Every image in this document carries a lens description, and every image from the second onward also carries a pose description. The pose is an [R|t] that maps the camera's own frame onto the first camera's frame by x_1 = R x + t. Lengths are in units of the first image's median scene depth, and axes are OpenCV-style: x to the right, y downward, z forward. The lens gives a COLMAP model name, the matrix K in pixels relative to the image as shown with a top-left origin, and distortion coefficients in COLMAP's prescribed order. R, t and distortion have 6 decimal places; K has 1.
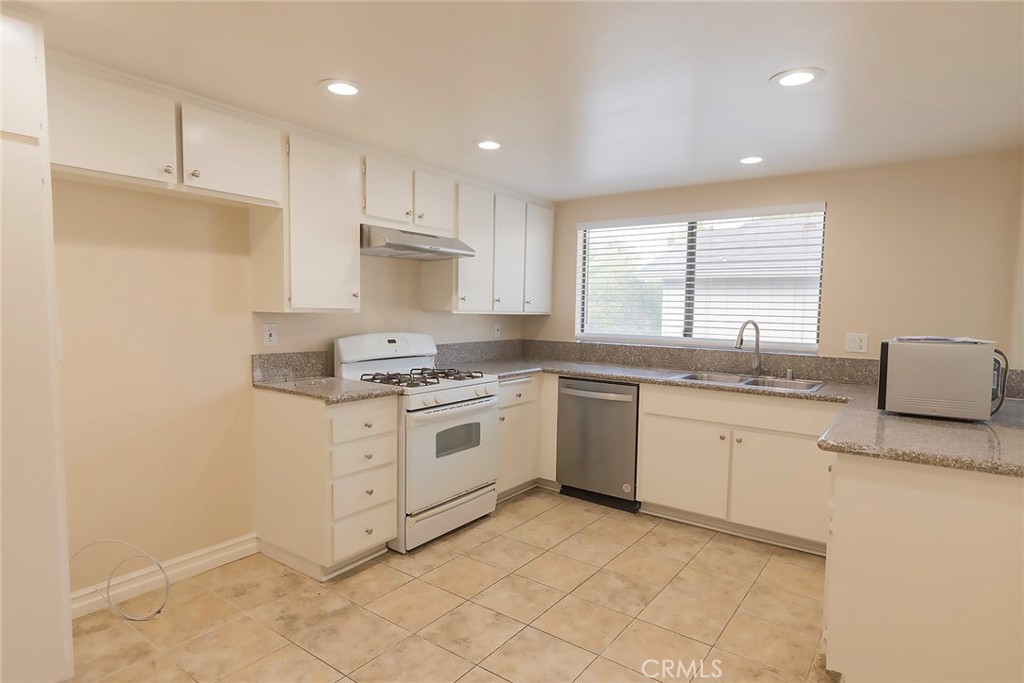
lens RADIAL K [[565.8, 0, 512.4], [0, 565.8, 340.1], [0, 0, 1]] dist [0.006851, -0.000392]
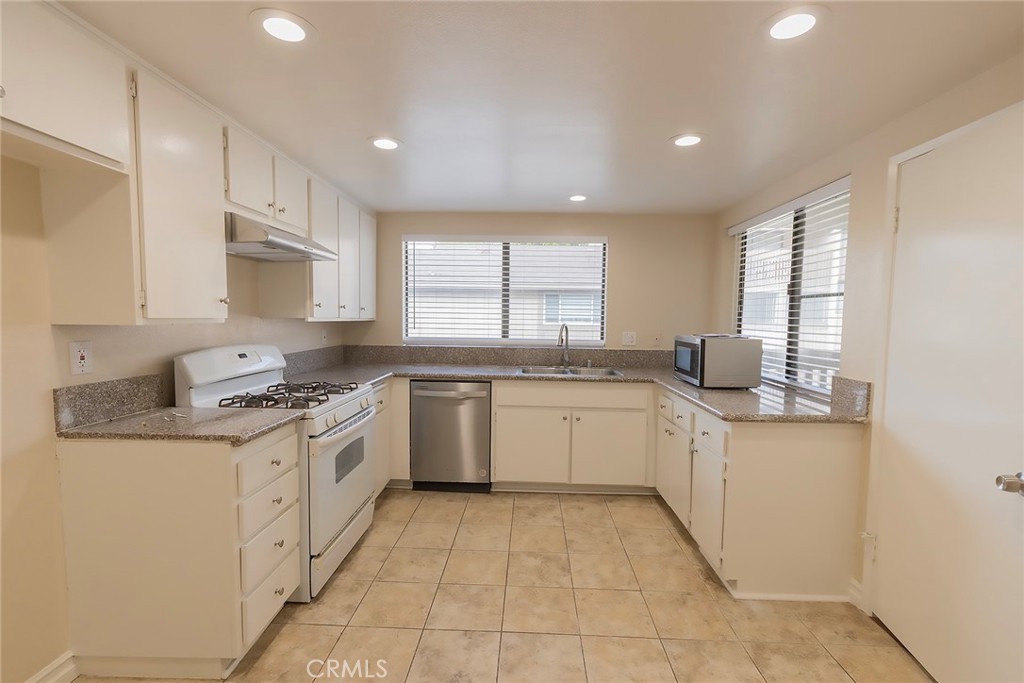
lens RADIAL K [[459.9, 0, 509.2], [0, 459.9, 342.1], [0, 0, 1]] dist [0.005158, -0.000624]
pose [[0.825688, -0.038487, 0.562813, -0.297555], [0.032508, 0.999258, 0.020641, -0.020980], [-0.563190, 0.001253, 0.826326, 0.232093]]
